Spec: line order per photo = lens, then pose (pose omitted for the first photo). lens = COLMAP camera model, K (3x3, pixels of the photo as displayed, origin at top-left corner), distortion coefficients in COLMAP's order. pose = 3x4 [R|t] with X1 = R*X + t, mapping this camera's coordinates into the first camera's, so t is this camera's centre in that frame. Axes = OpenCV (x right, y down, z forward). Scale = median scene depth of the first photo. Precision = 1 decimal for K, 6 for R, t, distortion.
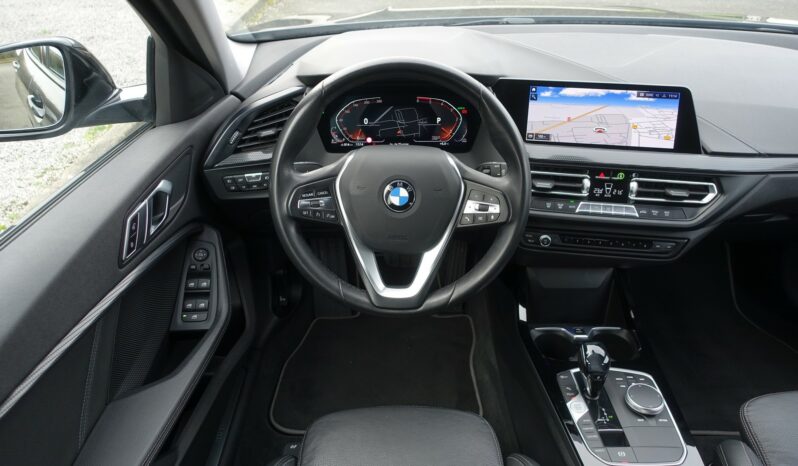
lens RADIAL K [[559.8, 0, 394.9], [0, 559.8, 233.3], [0, 0, 1]] dist [-0.007766, 0.002847]
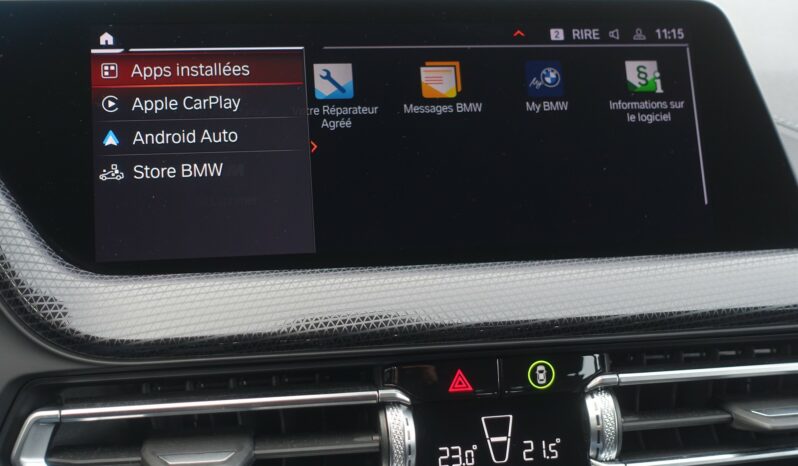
lens RADIAL K [[1092.7, 0, 402.6], [0, 1092.7, 231.2], [0, 0, 1]] dist [0.012031, 0.000000]
pose [[0.949393, -0.078949, 0.304008, 0.224514], [0.161942, 0.952365, -0.258410, -0.053387], [-0.269125, 0.294564, 0.916953, 0.599305]]
